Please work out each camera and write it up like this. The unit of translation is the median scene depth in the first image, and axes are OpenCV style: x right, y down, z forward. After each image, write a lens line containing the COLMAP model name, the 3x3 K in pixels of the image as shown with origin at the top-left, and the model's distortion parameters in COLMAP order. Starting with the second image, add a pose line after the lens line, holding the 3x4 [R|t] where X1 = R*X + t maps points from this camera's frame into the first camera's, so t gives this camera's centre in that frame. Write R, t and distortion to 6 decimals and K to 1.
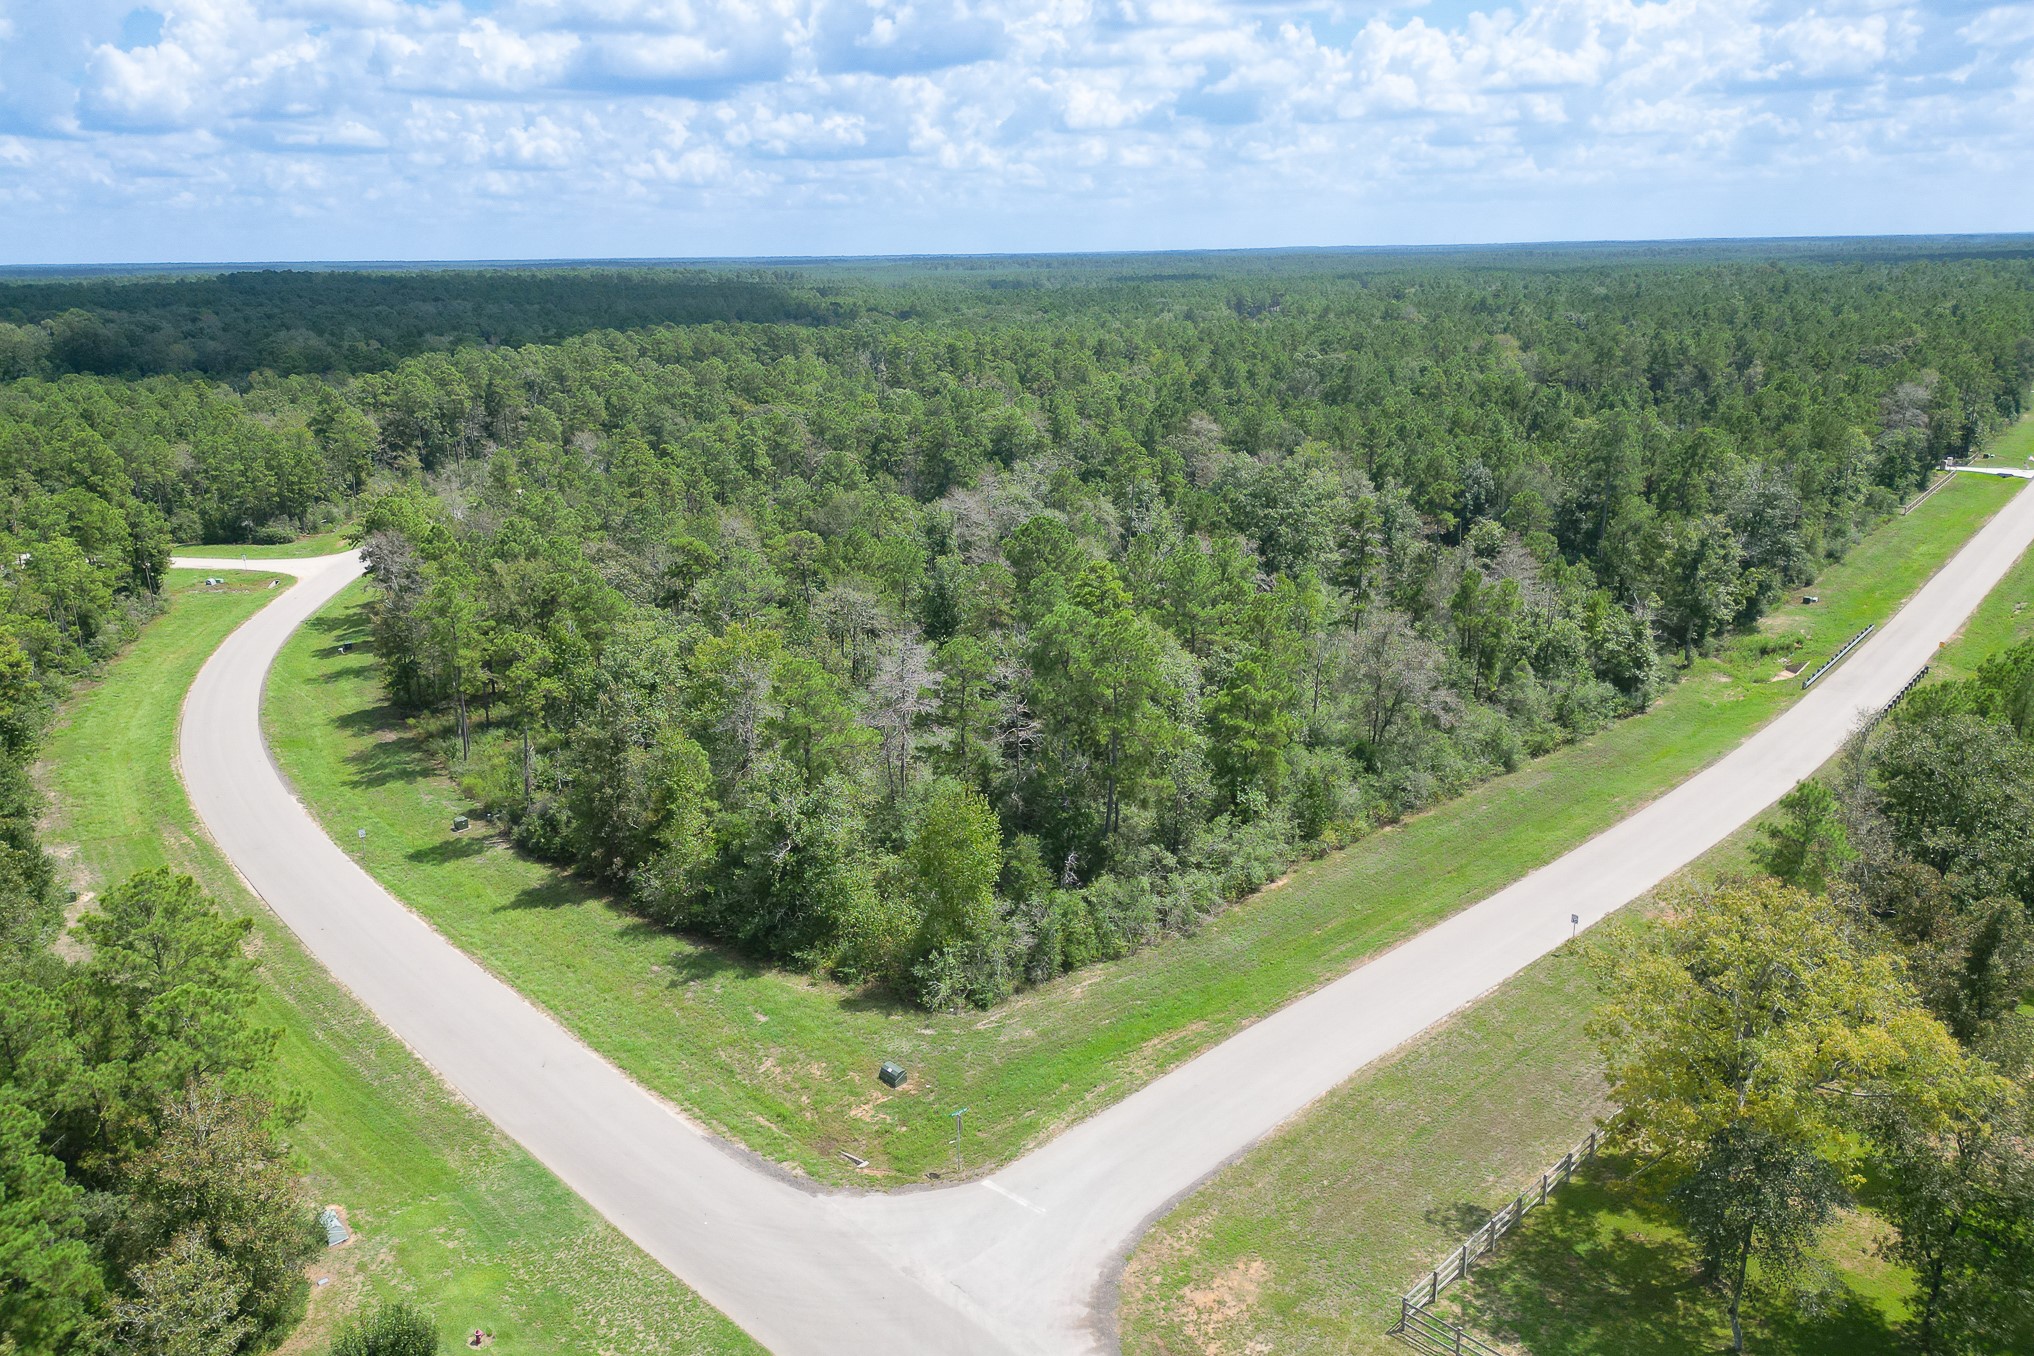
lens RADIAL K [[1431.8, 0, 1005.0], [0, 1431.8, 678.5], [0, 0, 1]] dist [0.070249, -0.060242]
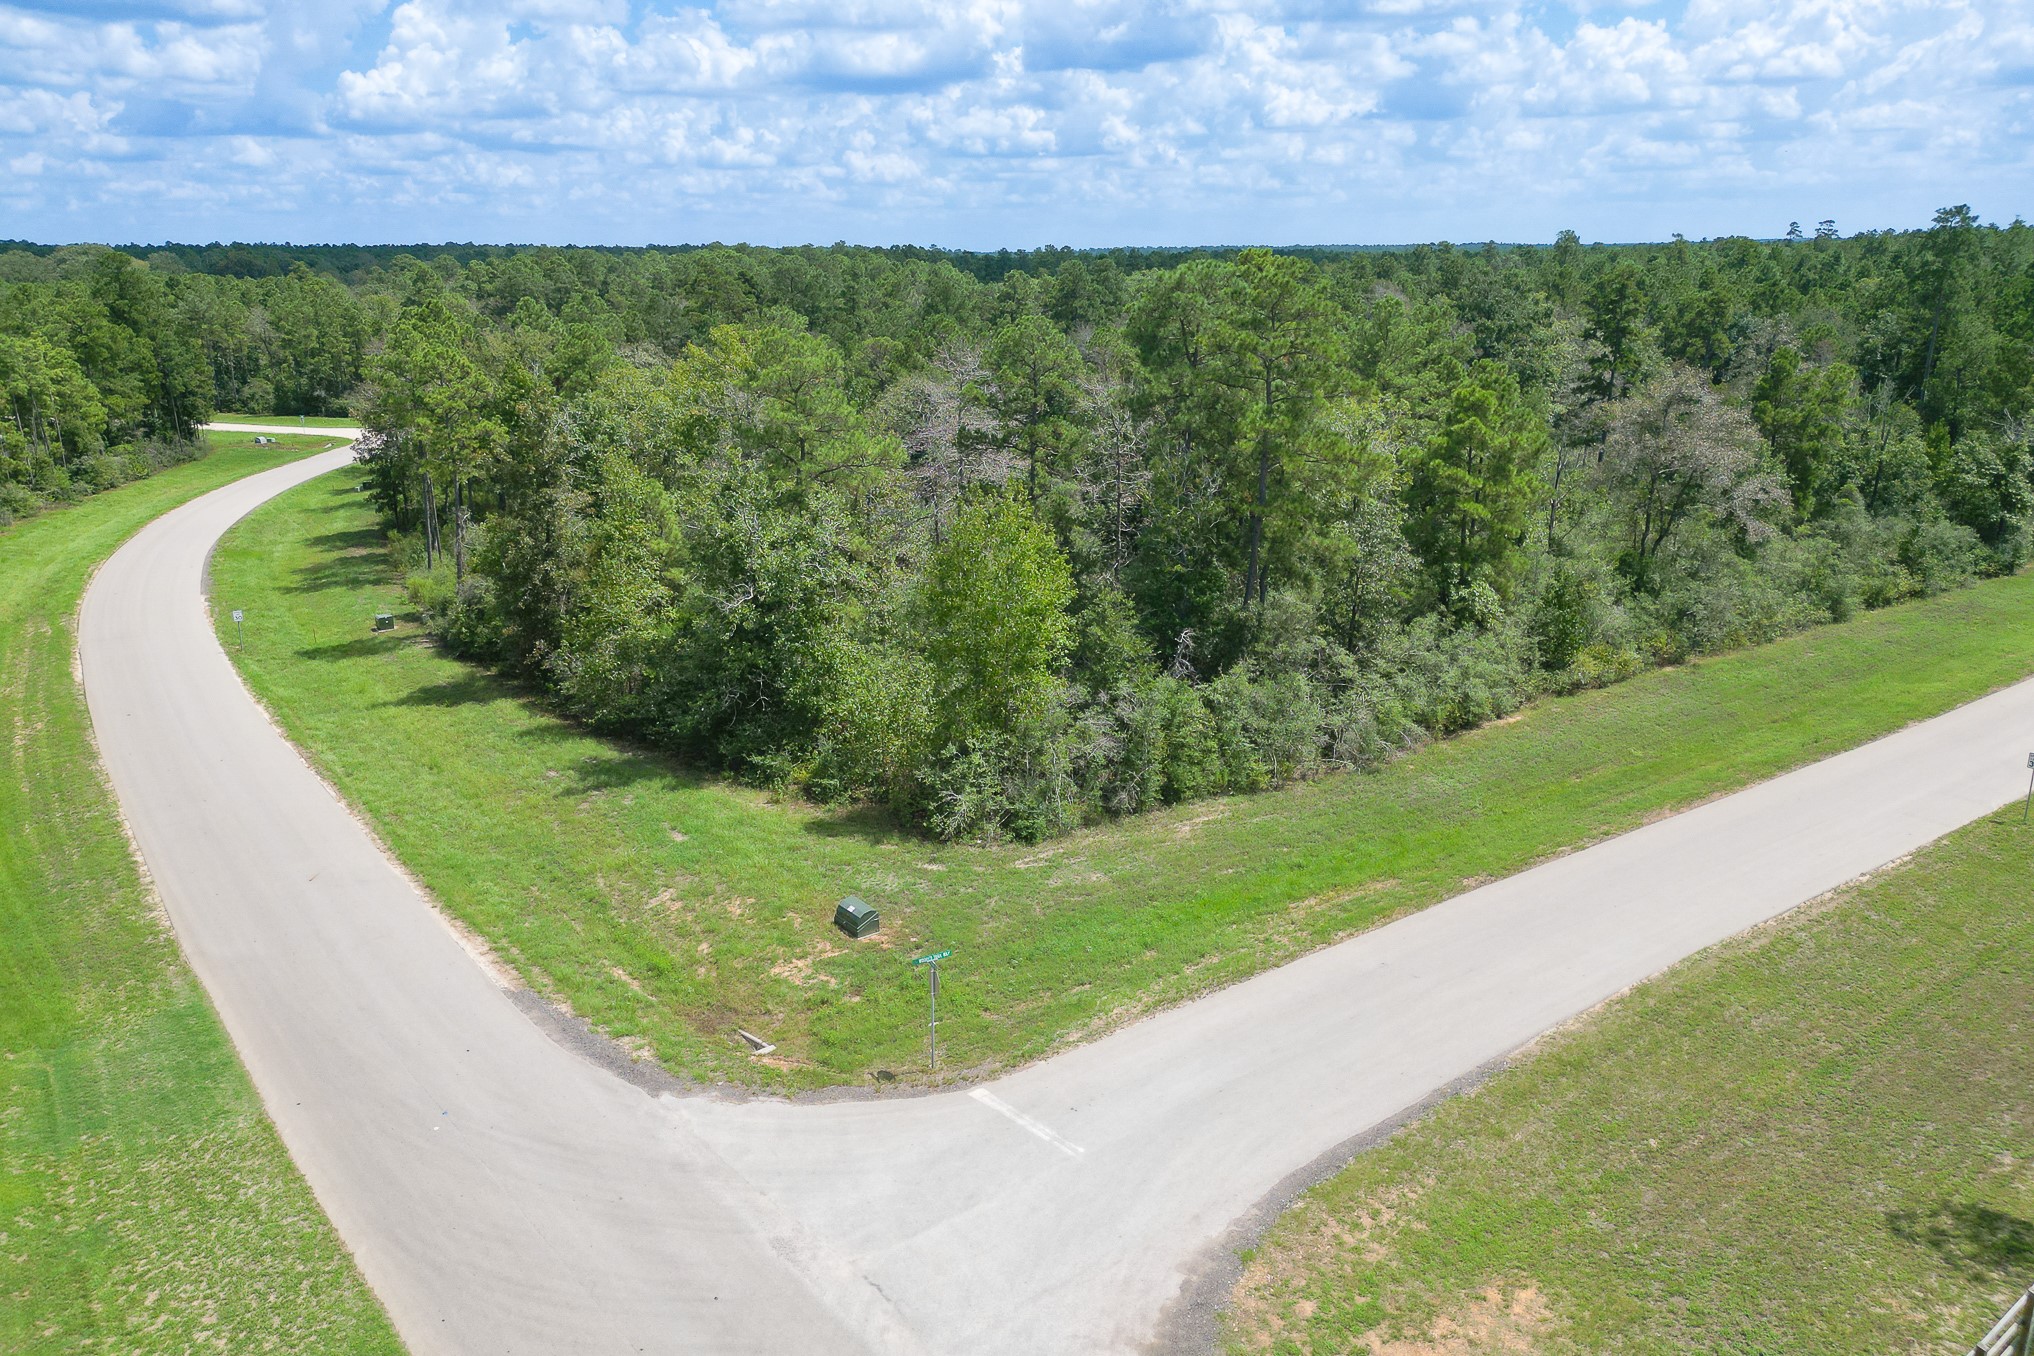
lens RADIAL K [[1431.8, 0, 1005.0], [0, 1431.8, 678.5], [0, 0, 1]] dist [0.070249, -0.060242]
pose [[0.993736, 0.038254, -0.104998, 0.034234], [-0.038148, 0.999268, 0.003024, 0.147379], [0.105037, 0.001001, 0.994468, 0.359963]]
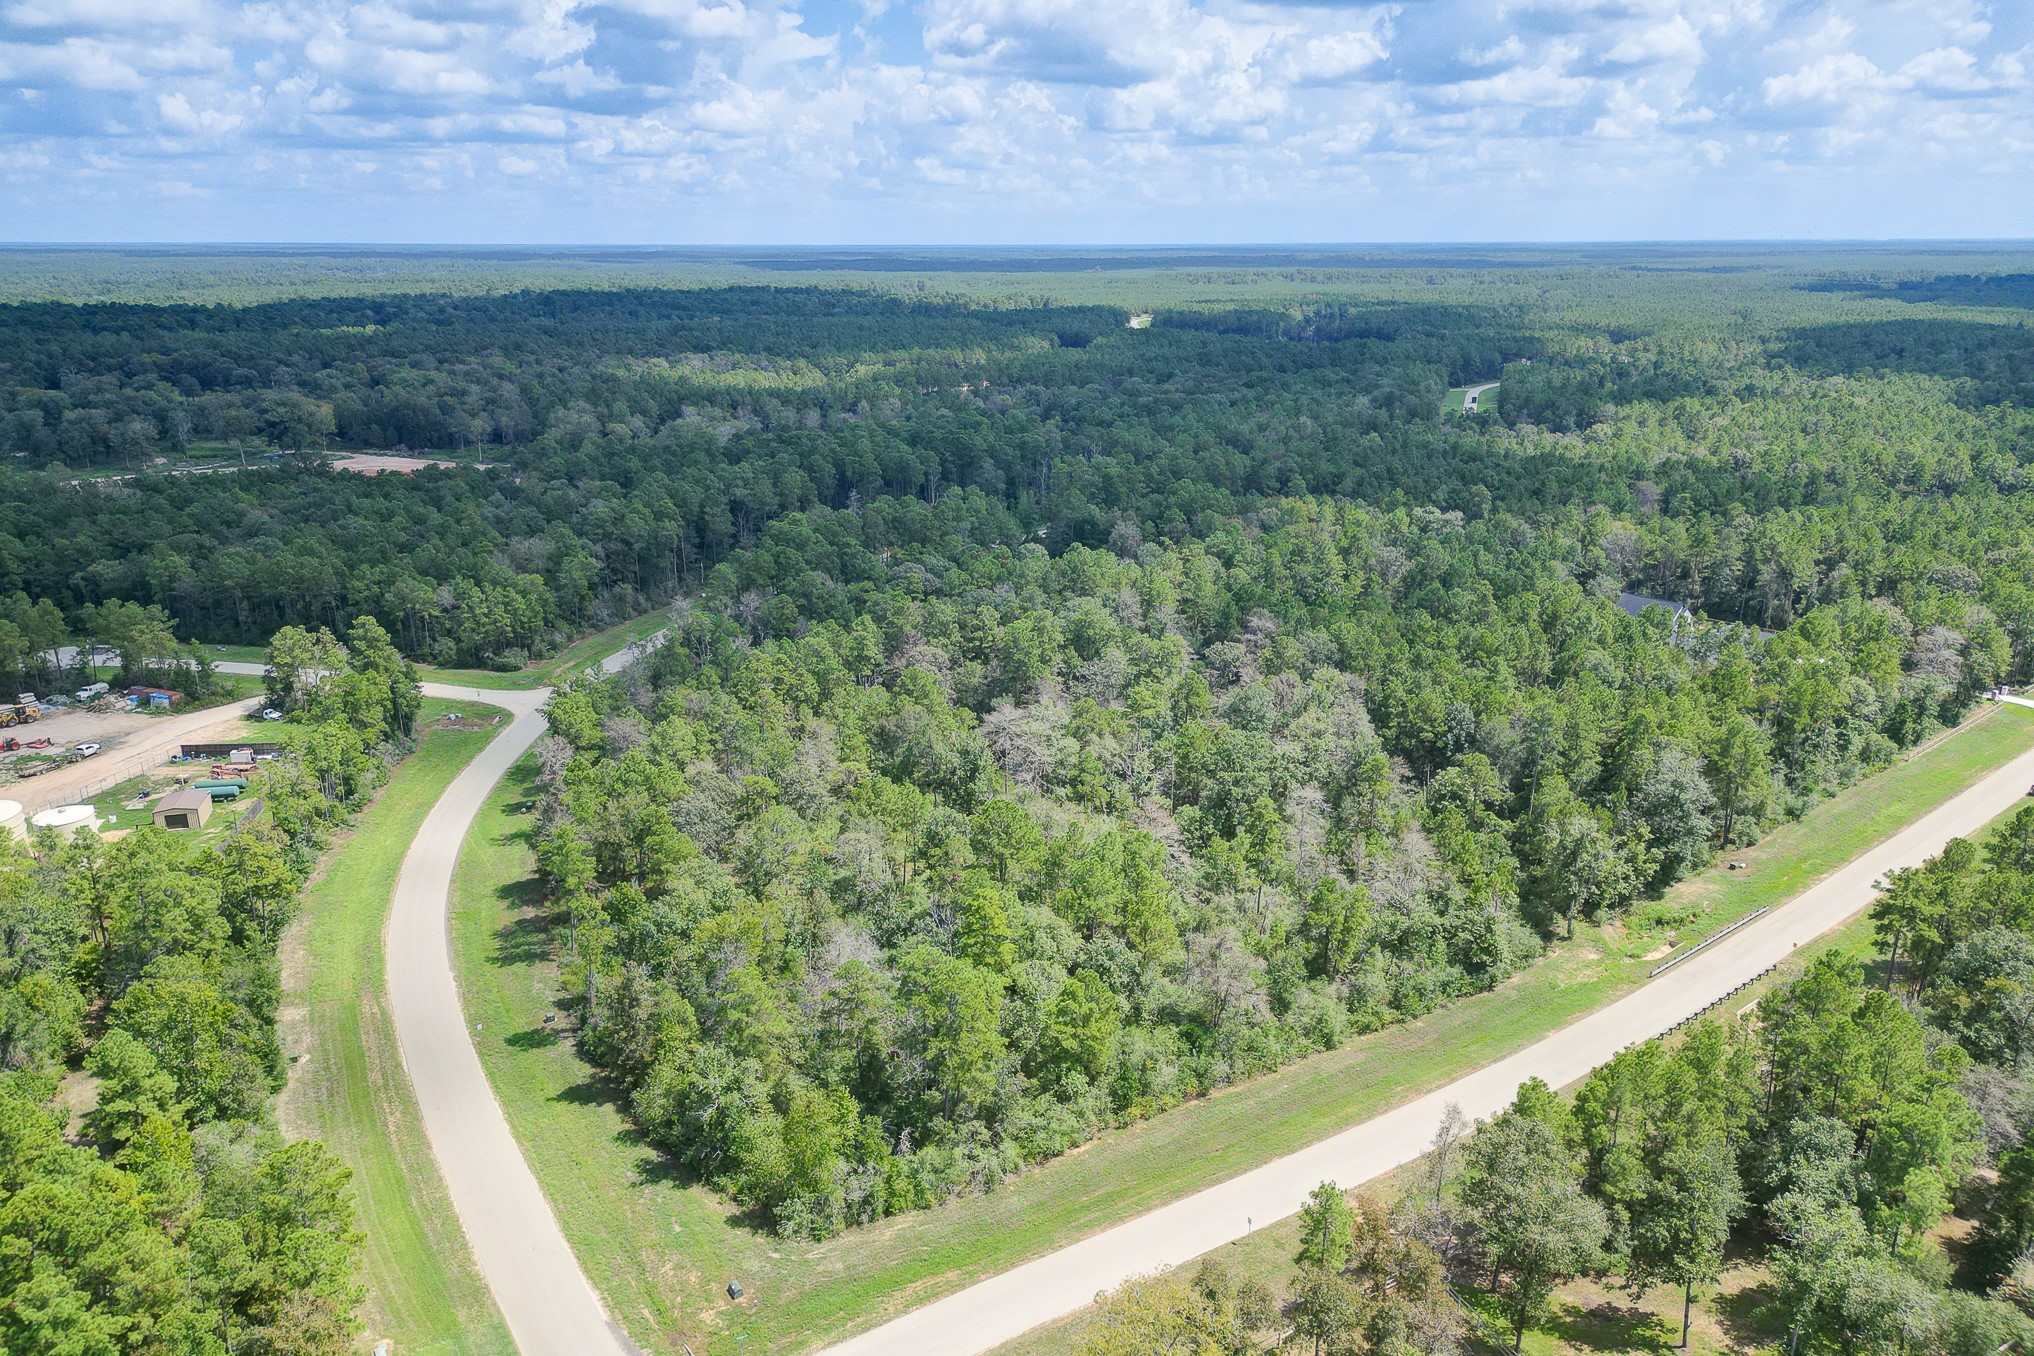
lens RADIAL K [[1425.0, 0, 1013.1], [0, 1425.0, 708.5], [0, 0, 1]] dist [0.058869, -0.059046]
pose [[0.983087, 0.073648, -0.167679, 0.368085], [-0.068279, 0.996959, 0.037572, -0.367529], [0.169936, -0.025488, 0.985125, -0.398142]]
